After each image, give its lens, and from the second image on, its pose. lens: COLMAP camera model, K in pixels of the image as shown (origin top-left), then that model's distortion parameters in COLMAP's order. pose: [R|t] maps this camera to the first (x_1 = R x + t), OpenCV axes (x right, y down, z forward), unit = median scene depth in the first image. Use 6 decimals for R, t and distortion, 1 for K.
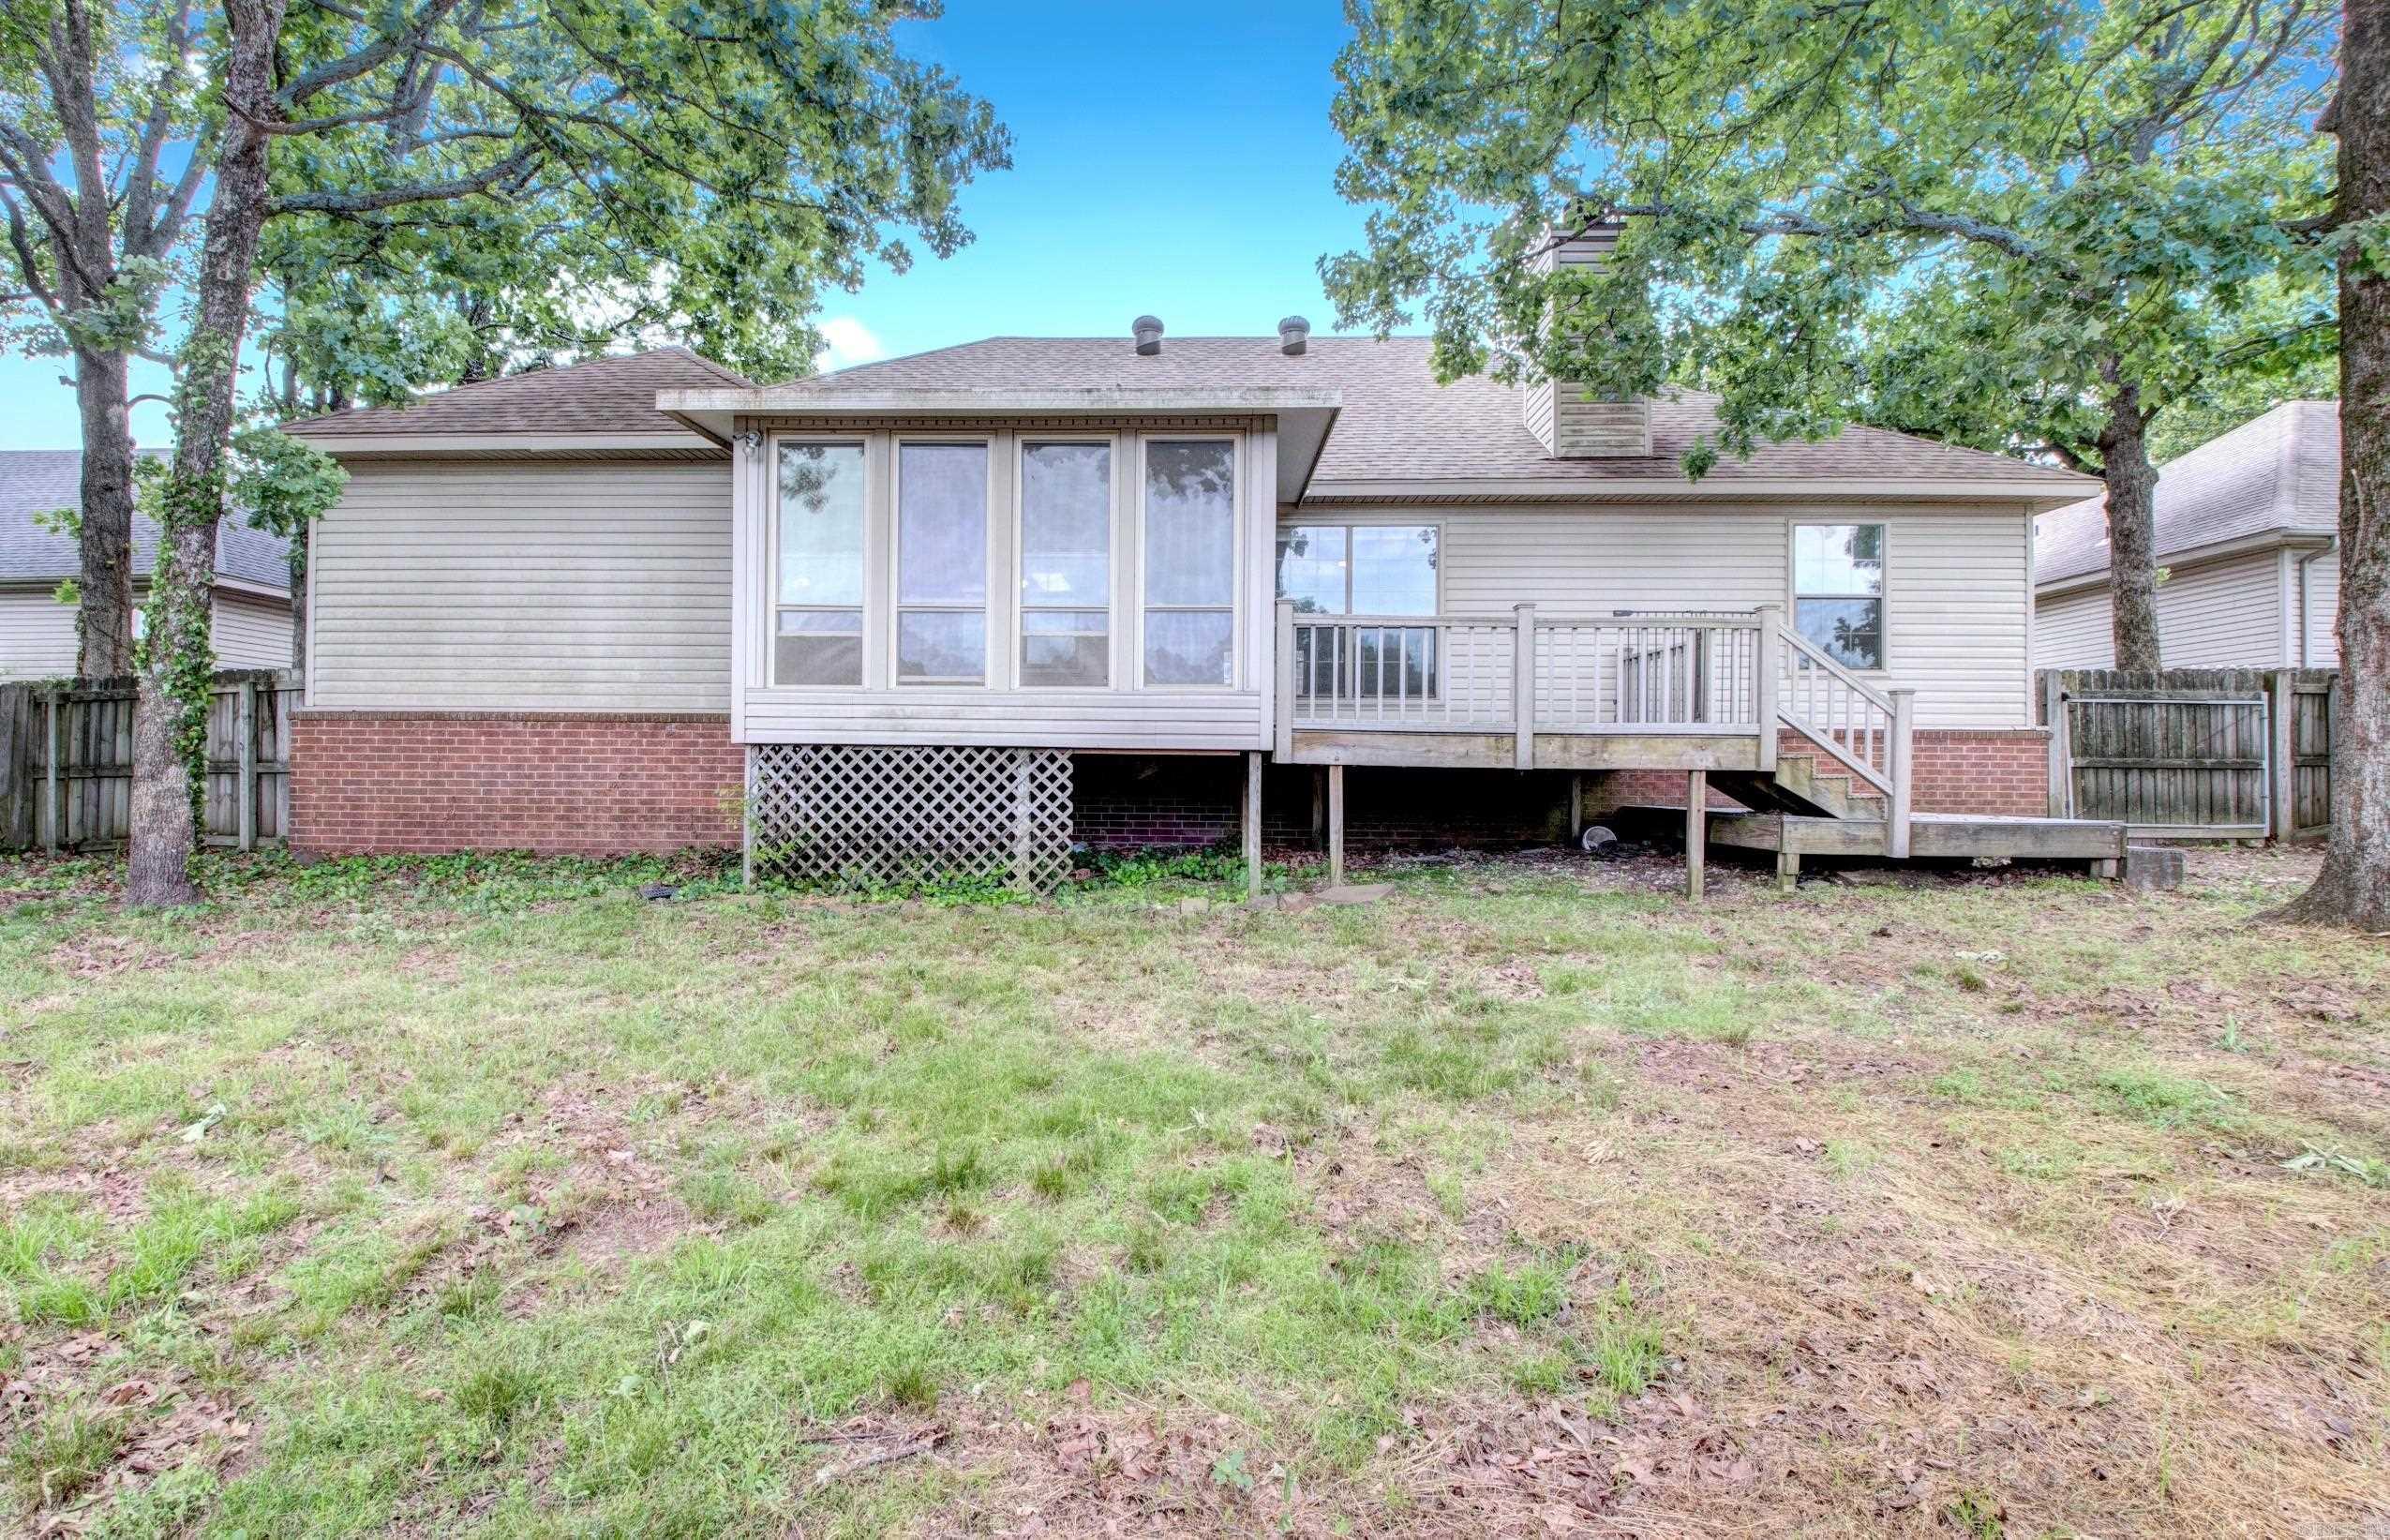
lens RADIAL K [[1128.0, 0, 1195.0], [0, 1128.0, 770.0], [0, 0, 1]] dist [-0.001194, -0.000167]
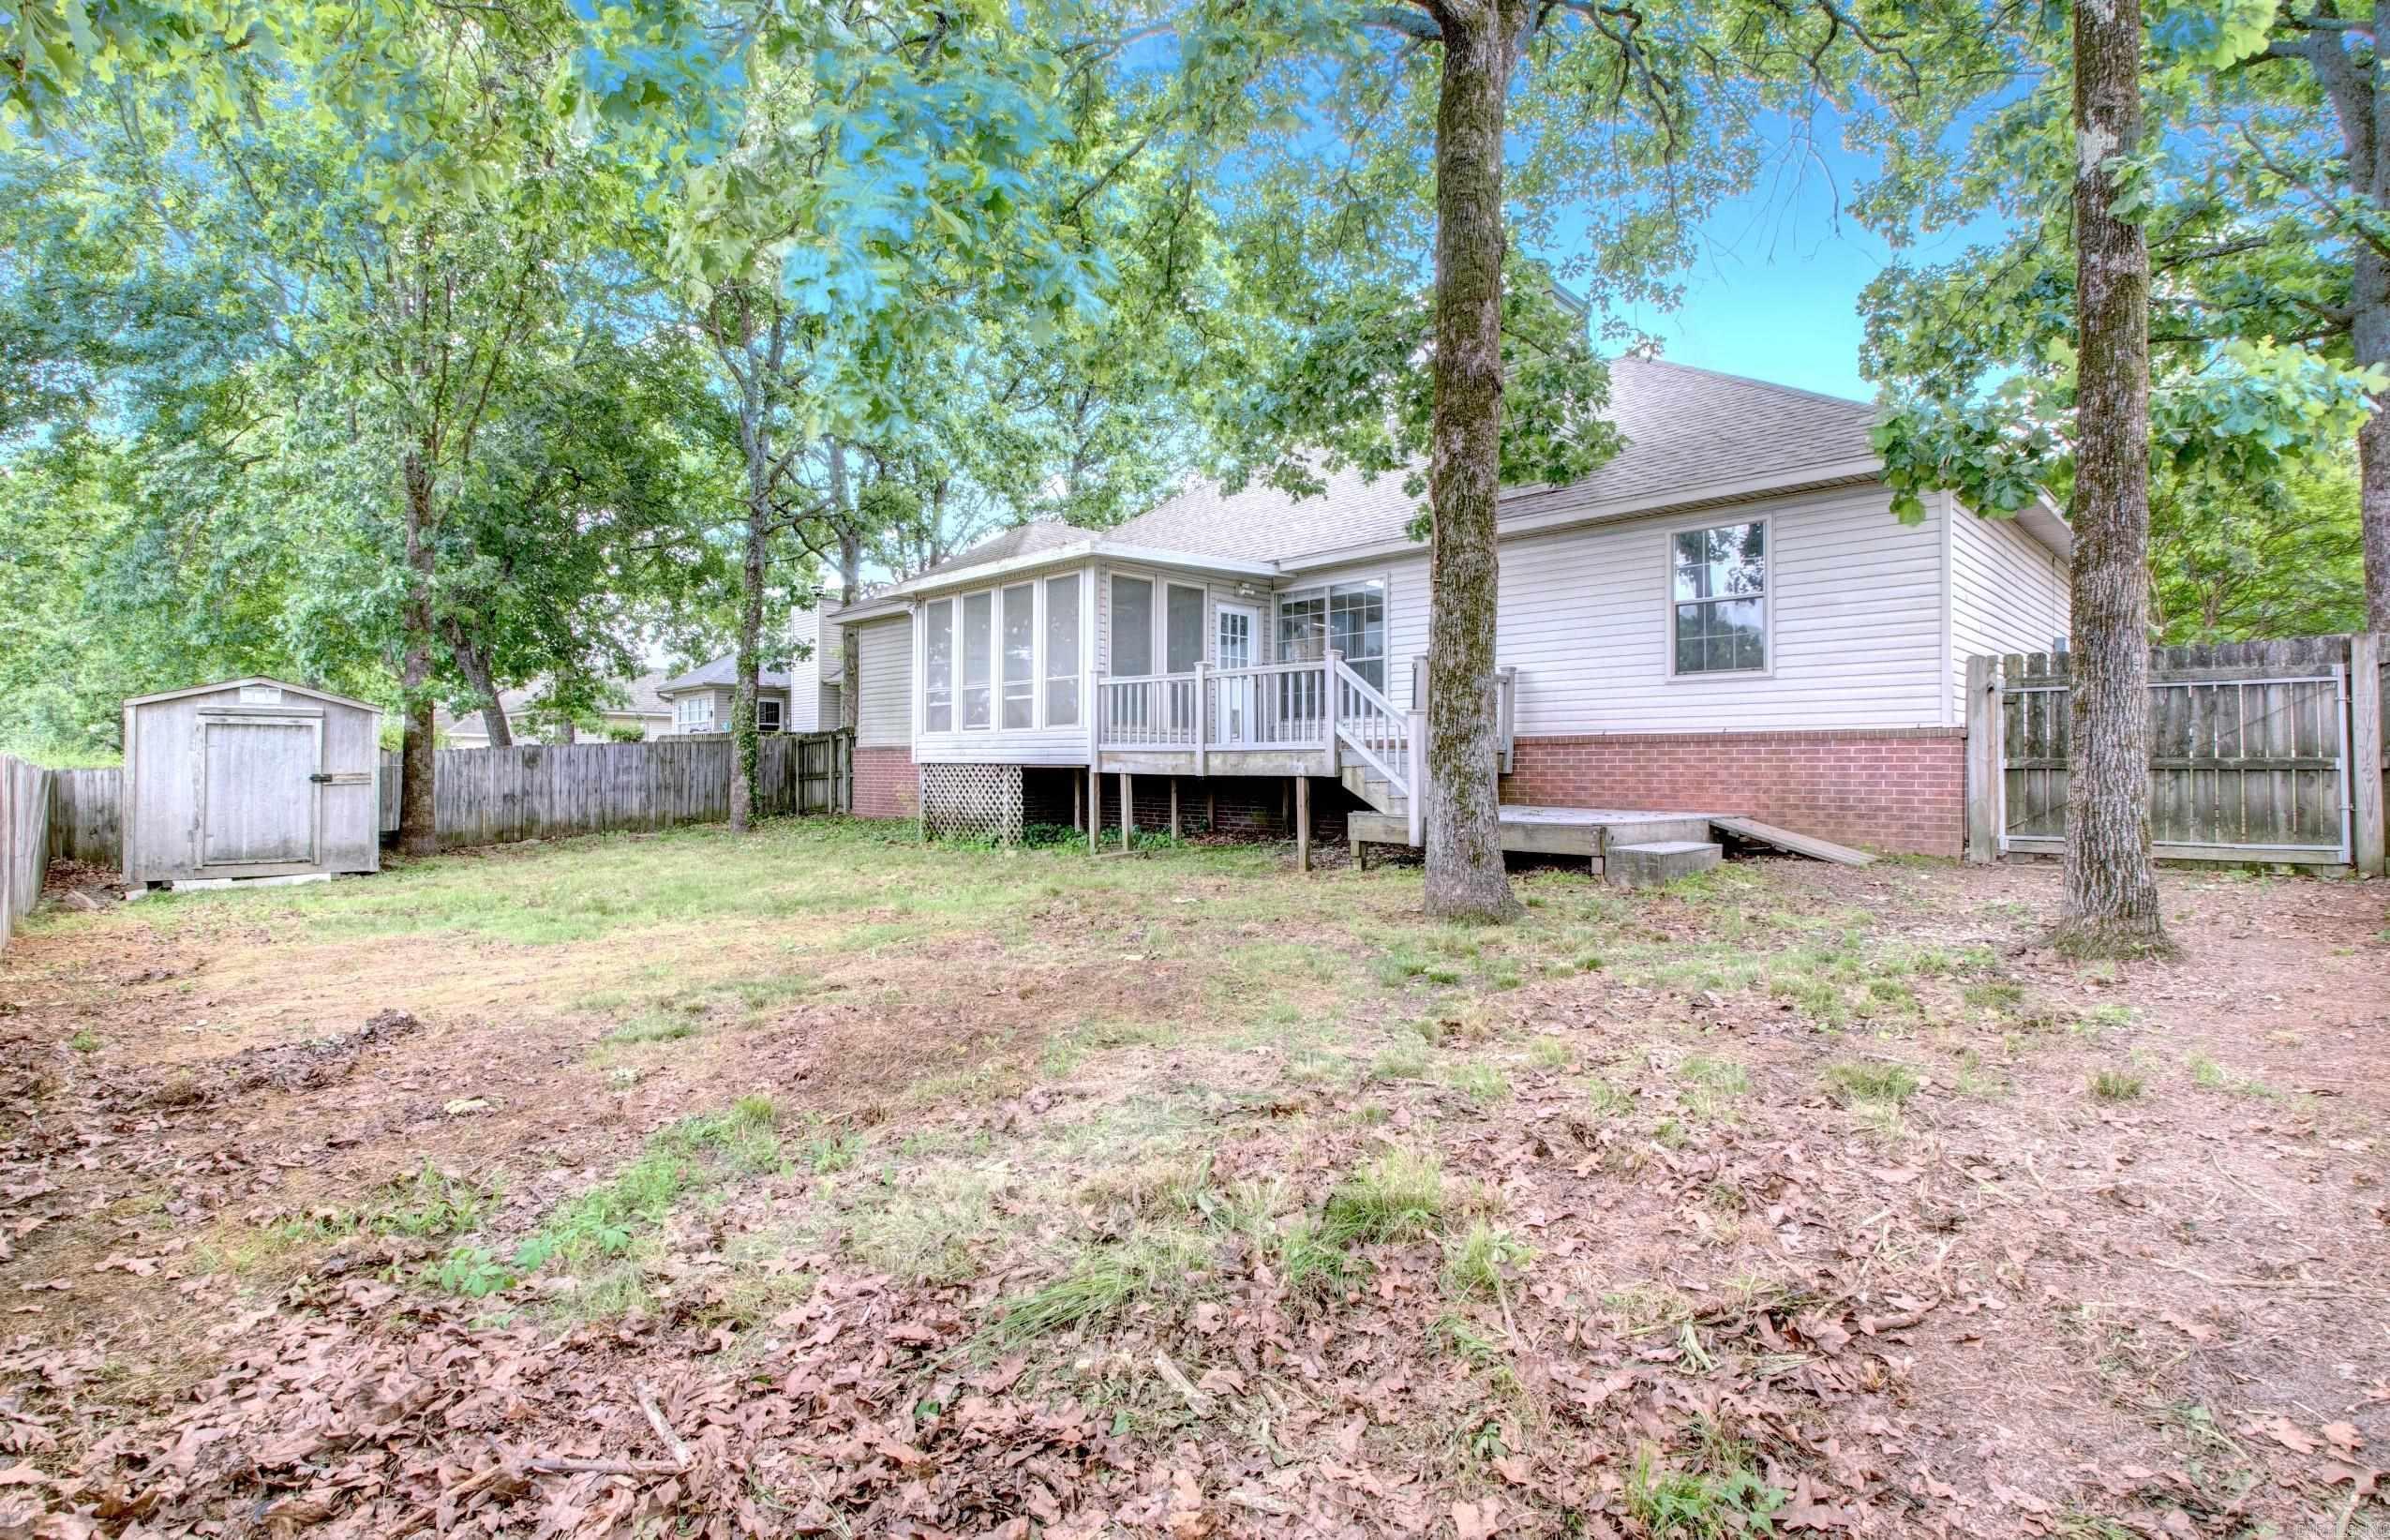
lens RADIAL K [[1128.0, 0, 1195.0], [0, 1128.0, 770.0], [0, 0, 1]] dist [-0.001194, -0.000167]
pose [[0.712873, -0.005663, -0.701271, 0.975964], [0.005530, 0.999982, -0.002453, -0.003463], [0.701272, -0.002129, 0.712891, -0.039181]]
